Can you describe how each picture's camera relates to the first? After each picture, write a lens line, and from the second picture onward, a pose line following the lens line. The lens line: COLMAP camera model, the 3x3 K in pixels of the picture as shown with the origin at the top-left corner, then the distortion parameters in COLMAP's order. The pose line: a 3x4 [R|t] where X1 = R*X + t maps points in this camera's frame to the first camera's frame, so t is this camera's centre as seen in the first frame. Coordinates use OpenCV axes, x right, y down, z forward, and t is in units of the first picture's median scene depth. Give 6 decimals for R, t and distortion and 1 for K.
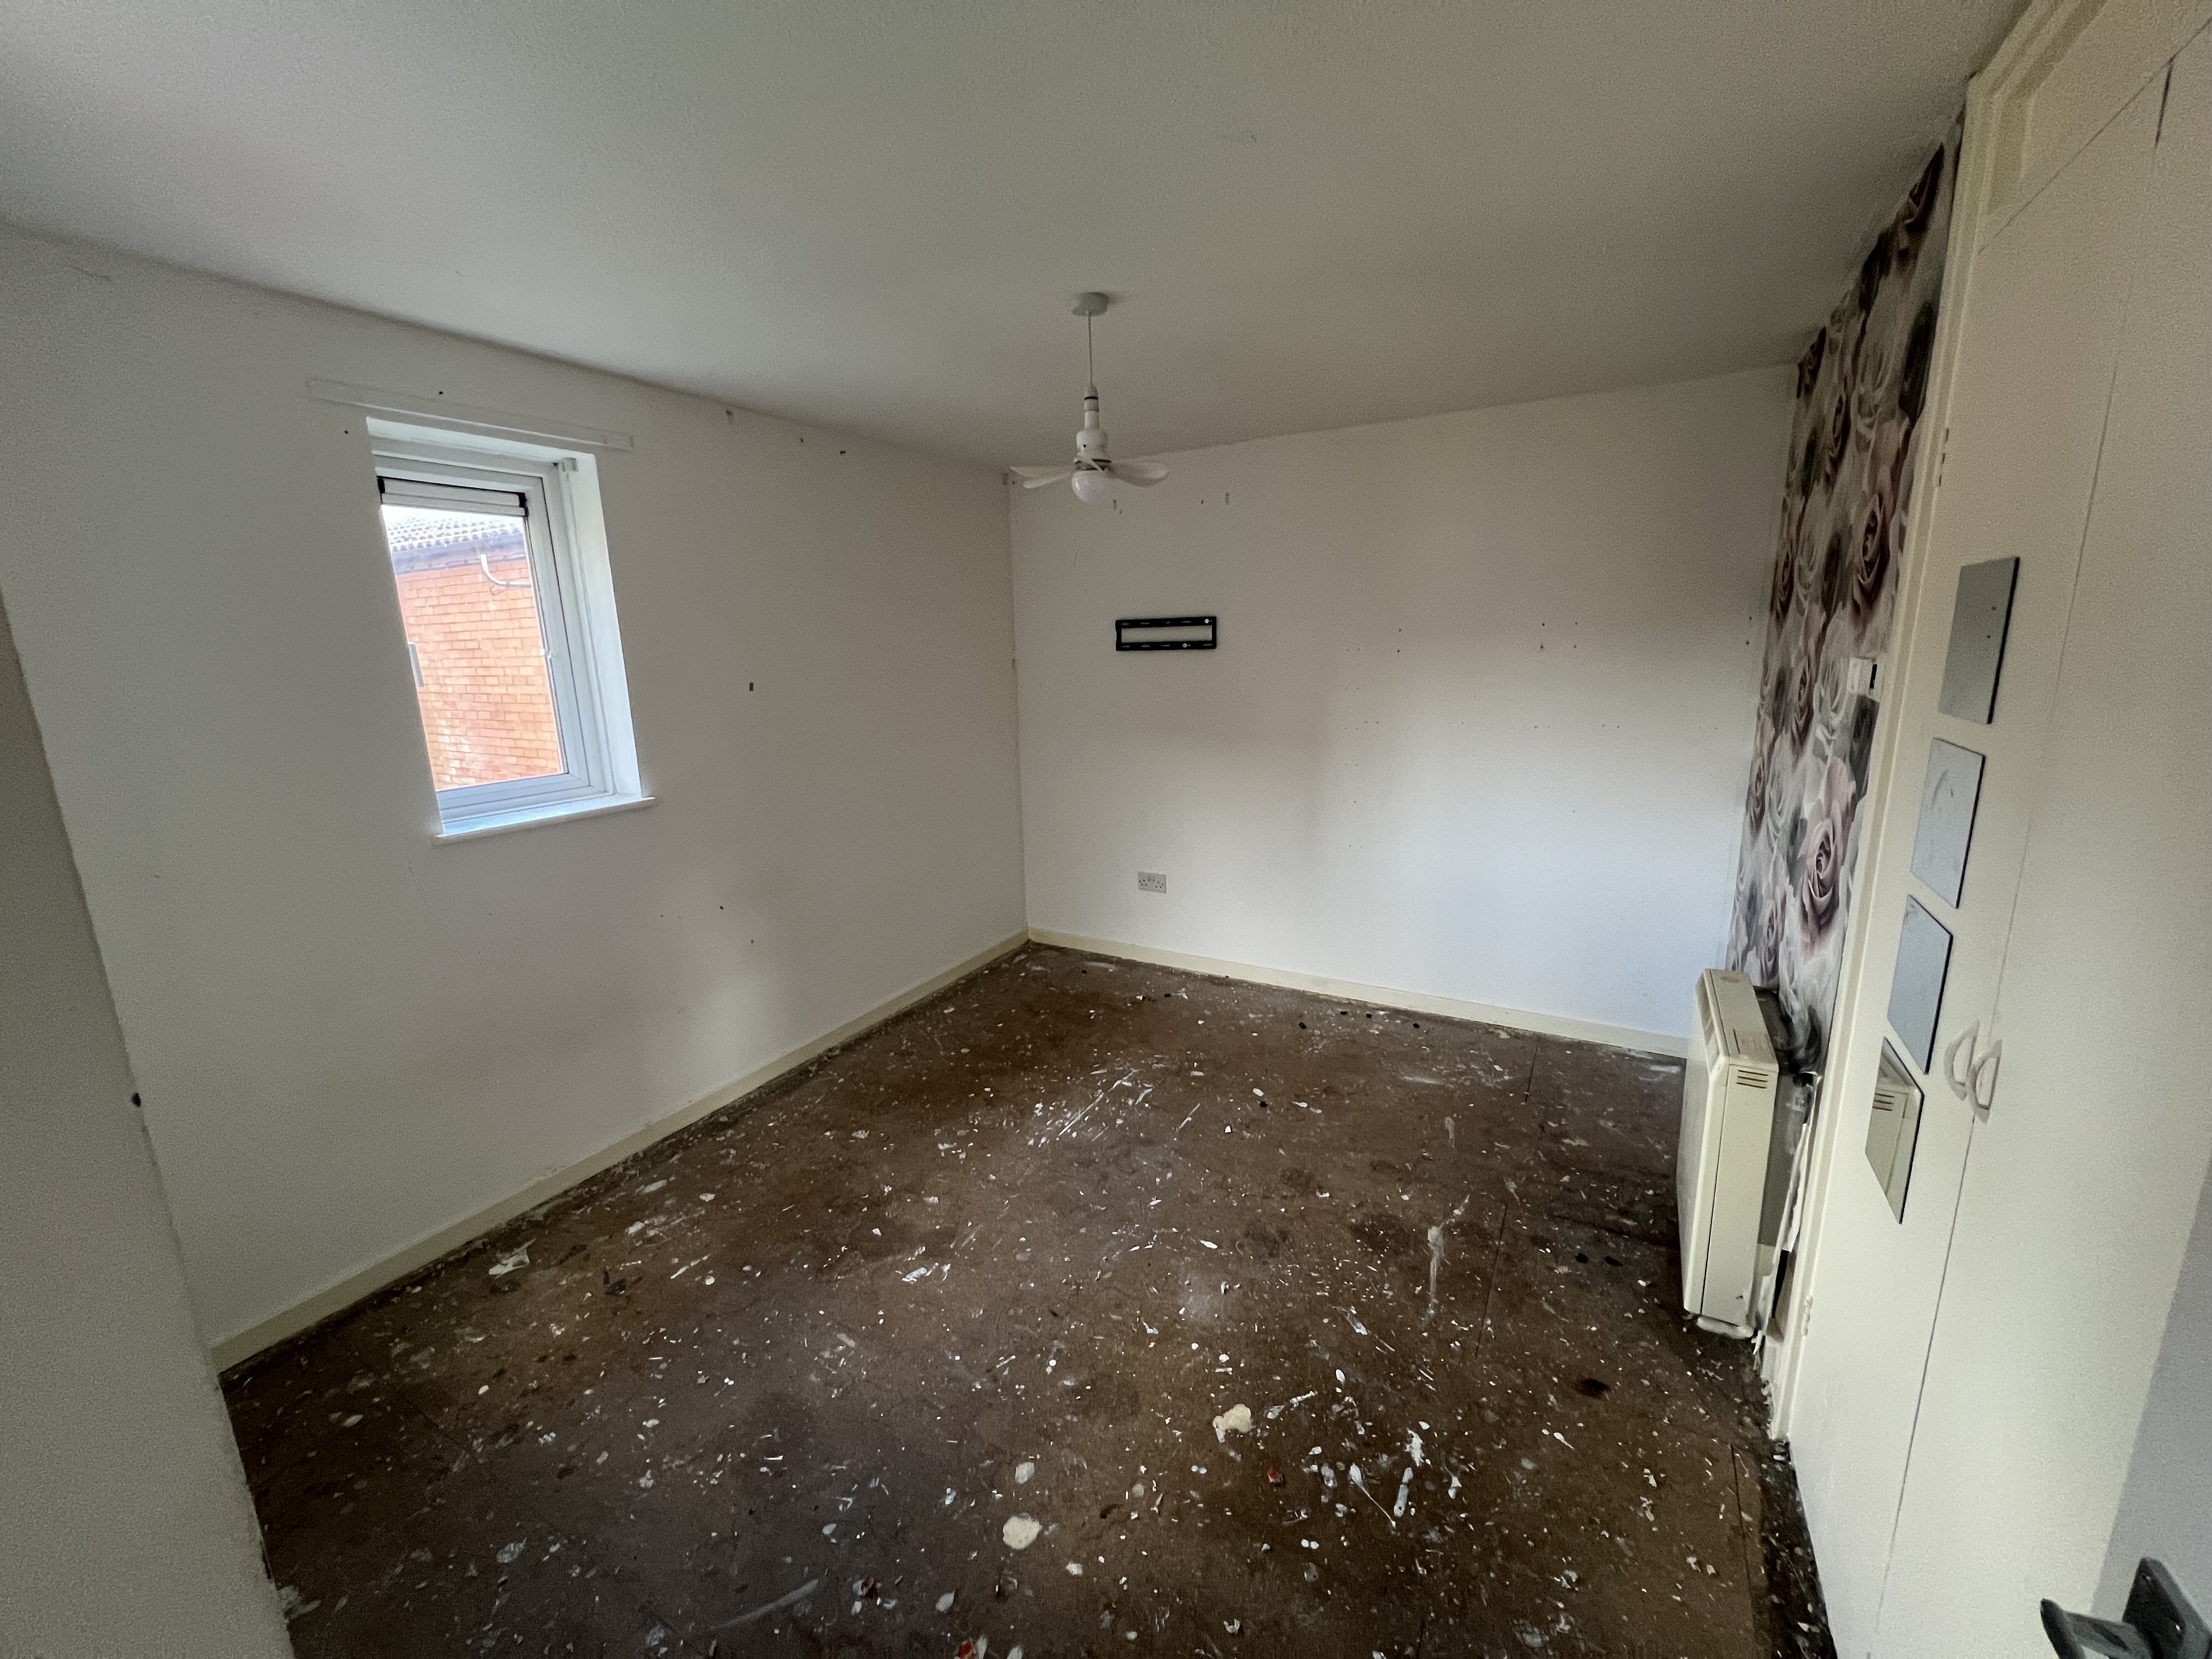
lens RADIAL K [[880.1, 0, 1097.5], [0, 880.1, 822.5], [0, 0, 1]] dist [0.001569, 0.000106]
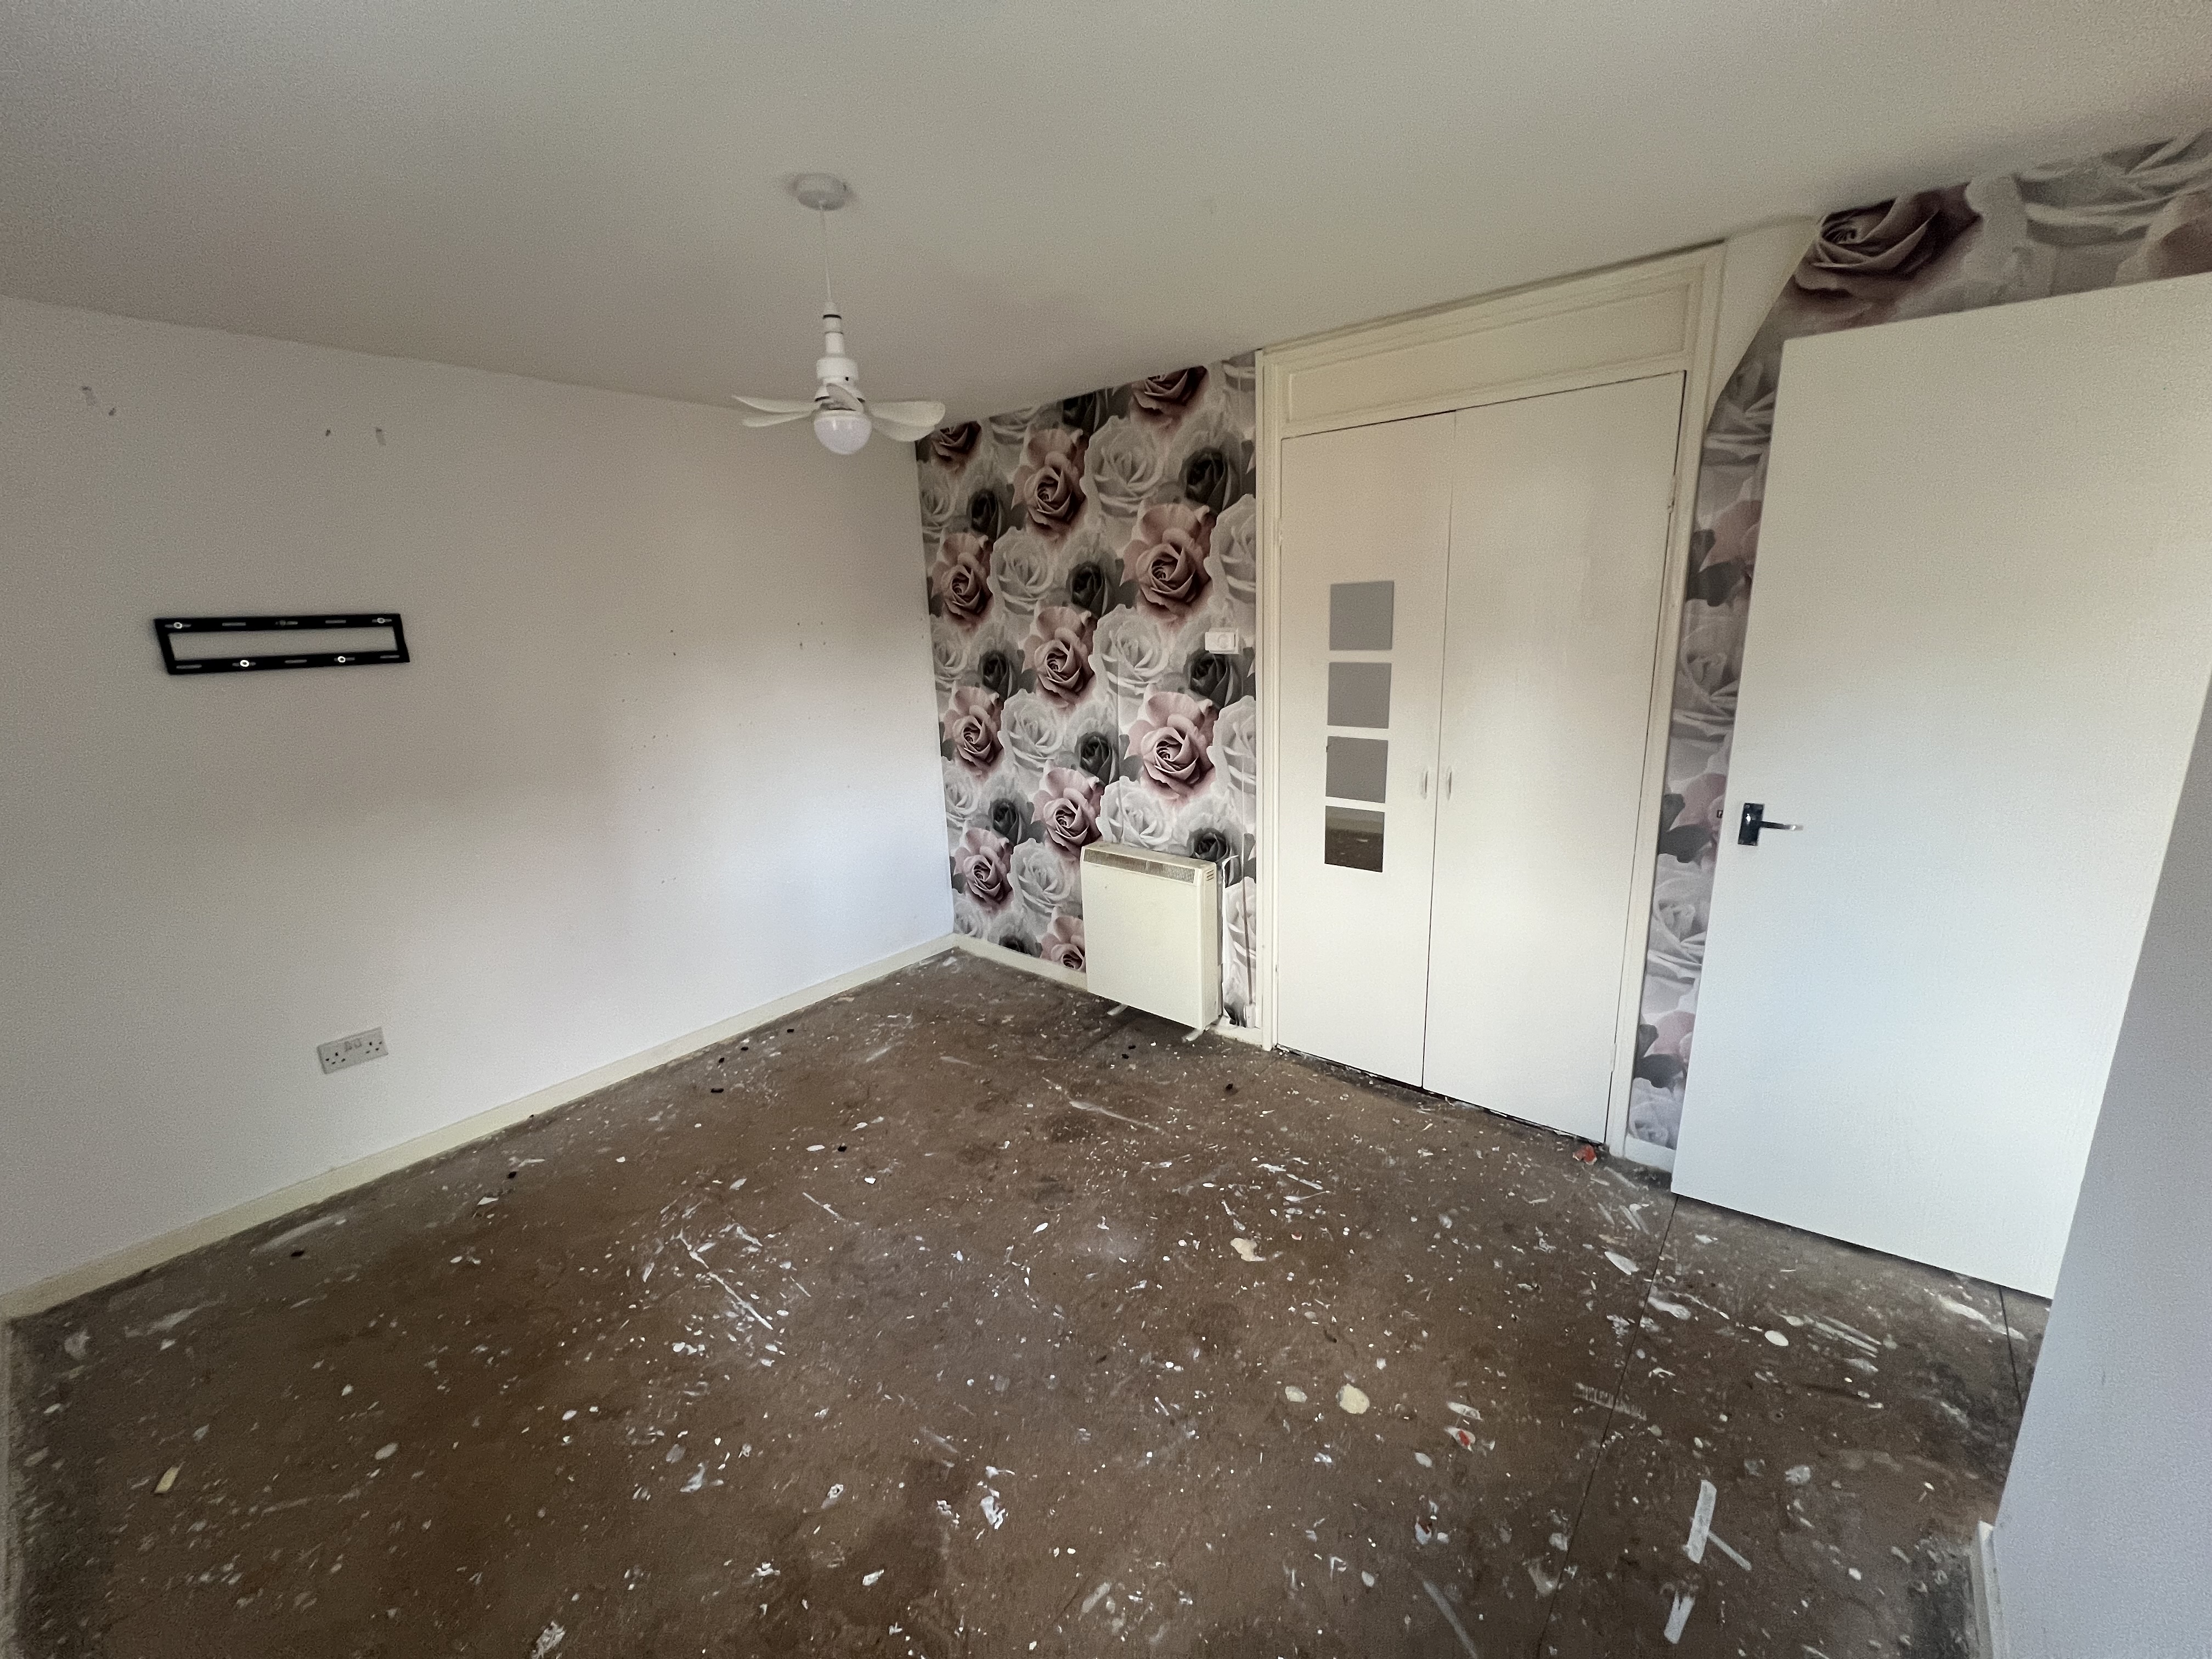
lens RADIAL K [[880.1, 0, 1099.0], [0, 880.1, 829.6], [0, 0, 1]] dist [0.001569, 0.000106]
pose [[0.174066, -0.217257, 0.960469, -0.658727], [0.233448, 0.956659, 0.174087, -0.105220], [-0.956662, 0.193917, 0.217240, 0.567128]]
